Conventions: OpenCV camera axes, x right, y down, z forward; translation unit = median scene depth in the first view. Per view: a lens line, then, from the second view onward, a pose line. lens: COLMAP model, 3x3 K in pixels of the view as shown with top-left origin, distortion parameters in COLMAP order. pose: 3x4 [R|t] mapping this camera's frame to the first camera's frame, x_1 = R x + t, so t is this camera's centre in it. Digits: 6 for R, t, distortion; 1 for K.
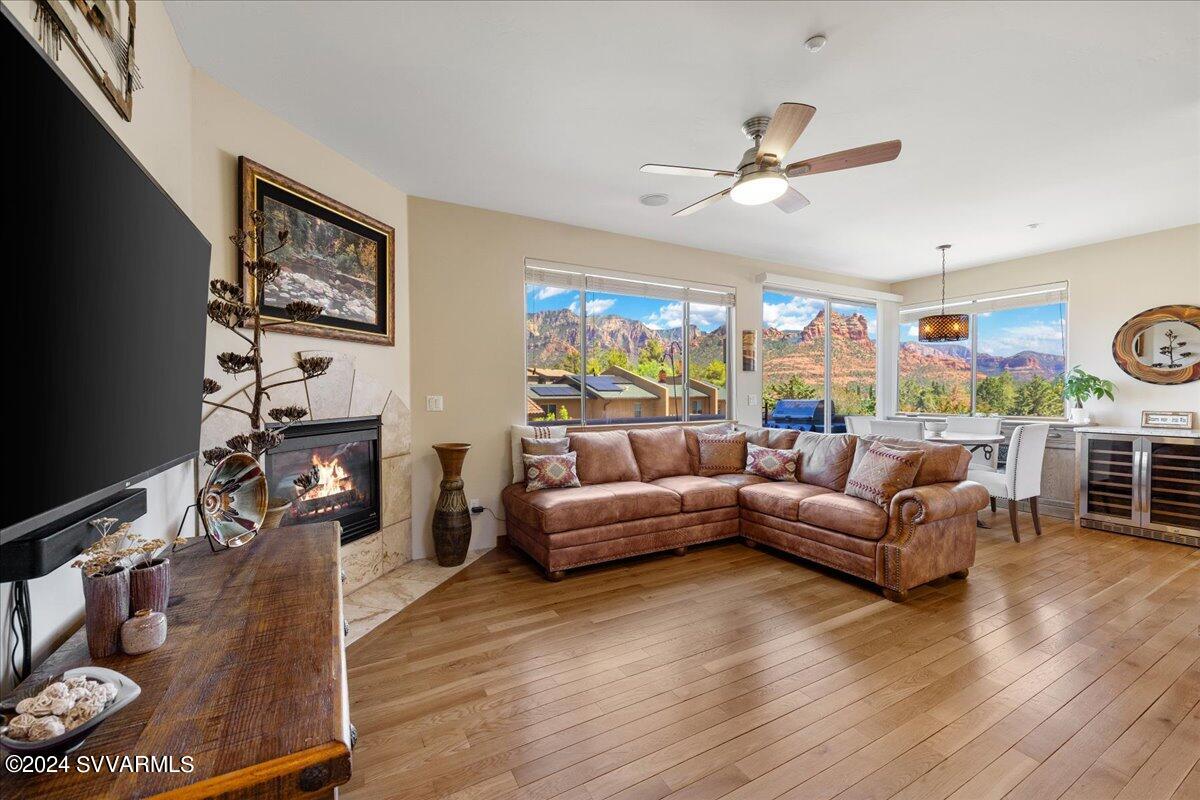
lens RADIAL K [[481.8, 0, 597.5], [0, 481.8, 399.5], [0, 0, 1]] dist [-0.001091, -0.000053]
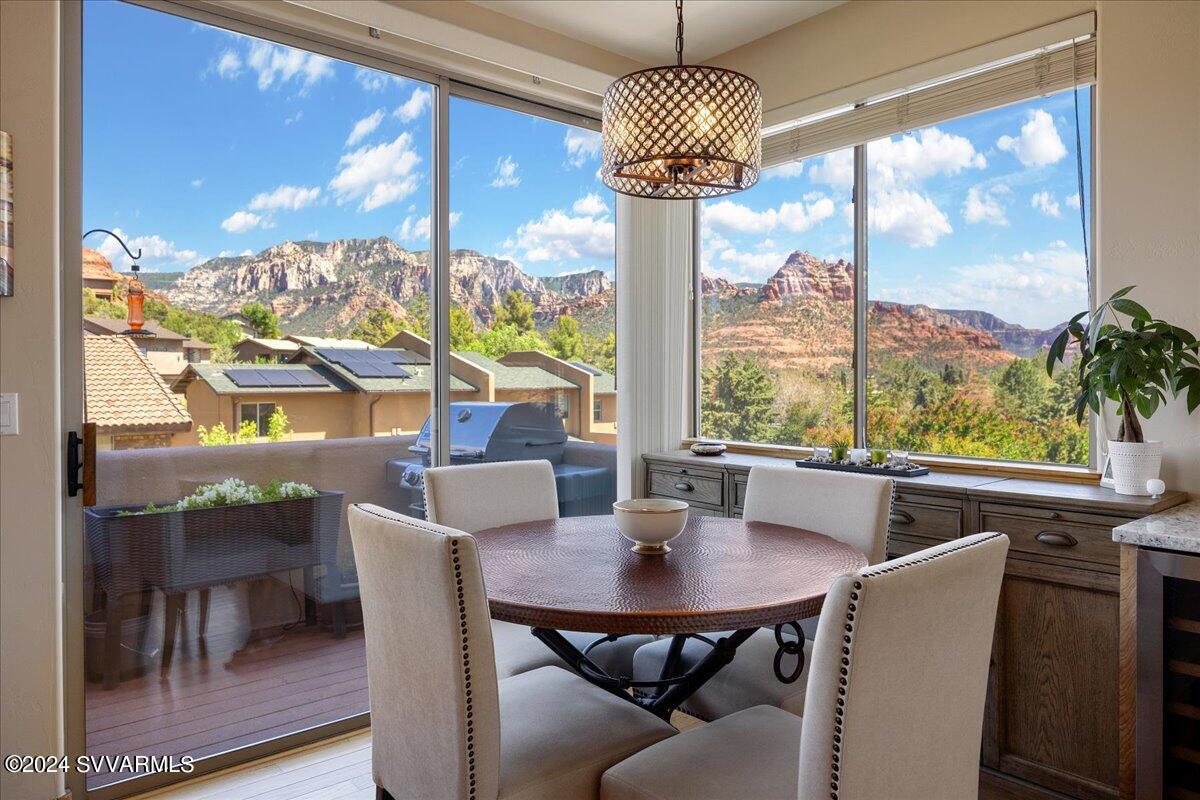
lens RADIAL K [[800.4, 0, 596.0], [0, 800.4, 383.0], [0, 0, 1]] dist [0.001710, -0.001102]
pose [[0.981355, 0.001256, 0.192202, 0.713788], [0.000906, 0.999937, -0.011160, -0.012685], [-0.192204, 0.011127, 0.981292, 0.709669]]
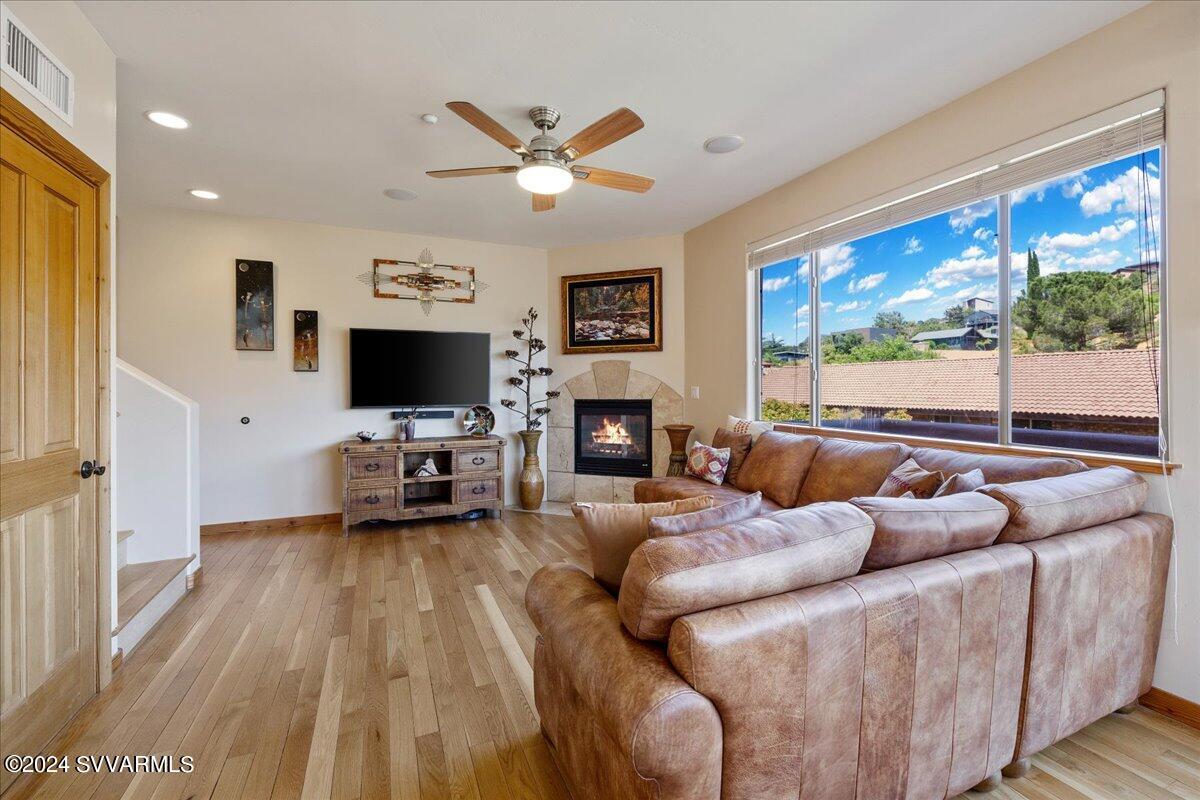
lens RADIAL K [[505.9, 0, 599.6], [0, 505.9, 385.3], [0, 0, 1]] dist [0.000462, 0.000094]
pose [[-0.092004, 0.004881, -0.995747, 0.887614], [-0.010671, 0.999926, 0.005887, -0.014089], [0.995701, 0.011167, -0.091945, 0.796250]]
